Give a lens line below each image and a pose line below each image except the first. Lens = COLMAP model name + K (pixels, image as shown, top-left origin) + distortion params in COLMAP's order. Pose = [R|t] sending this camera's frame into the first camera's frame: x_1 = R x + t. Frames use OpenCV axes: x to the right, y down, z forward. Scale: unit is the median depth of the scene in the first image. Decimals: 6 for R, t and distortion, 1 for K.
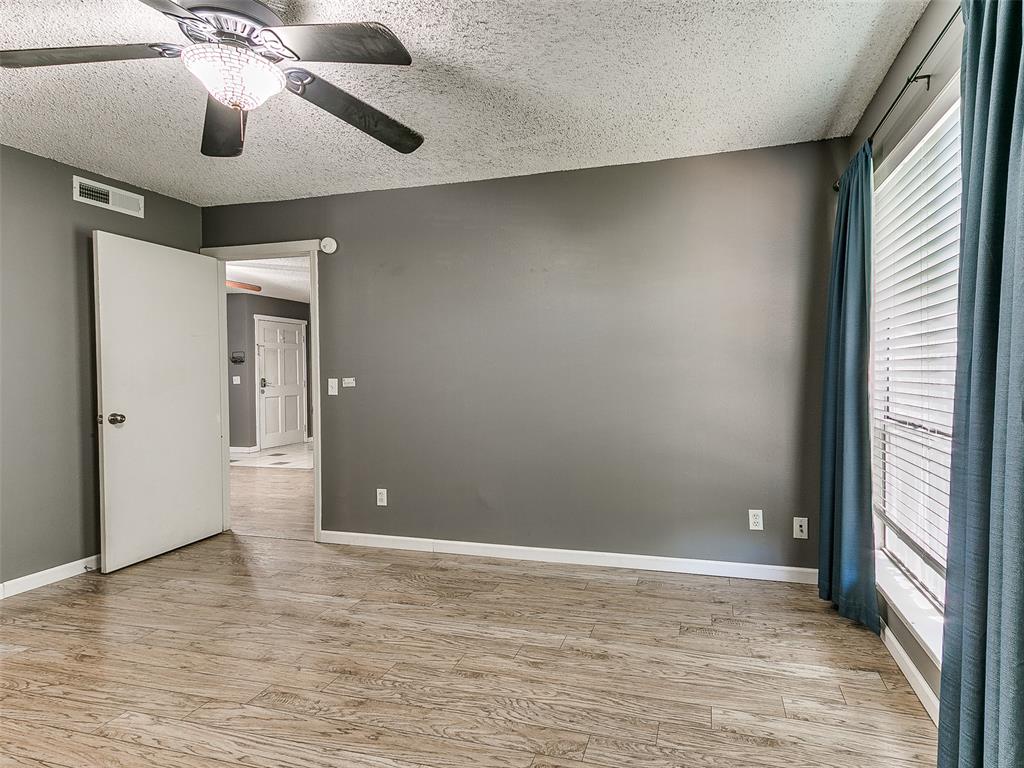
lens RADIAL K [[534.3, 0, 575.1], [0, 534.3, 379.9], [0, 0, 1]] dist [0.017026, -0.001183]
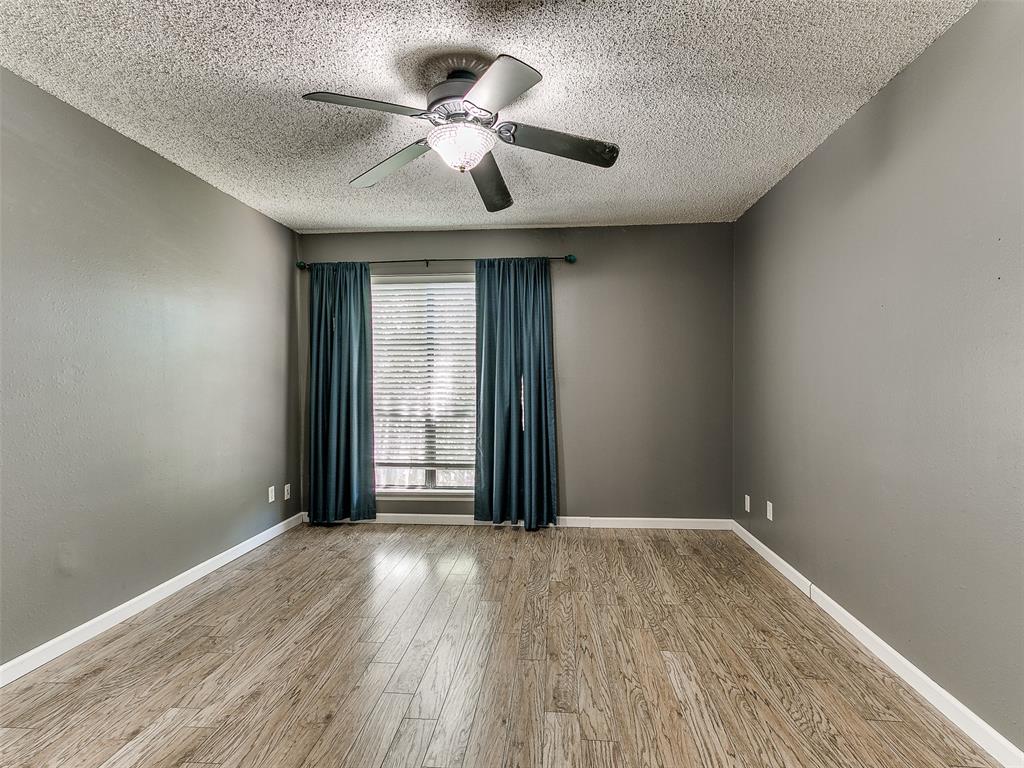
lens RADIAL K [[523.4, 0, 516.6], [0, 523.4, 388.7], [0, 0, 1]] dist [0.021775, -0.001480]
pose [[-0.161787, -0.004441, 0.986816, -1.034792], [0.020350, 0.999762, 0.007836, 0.003292], [-0.986616, 0.021350, -0.161658, 0.601986]]
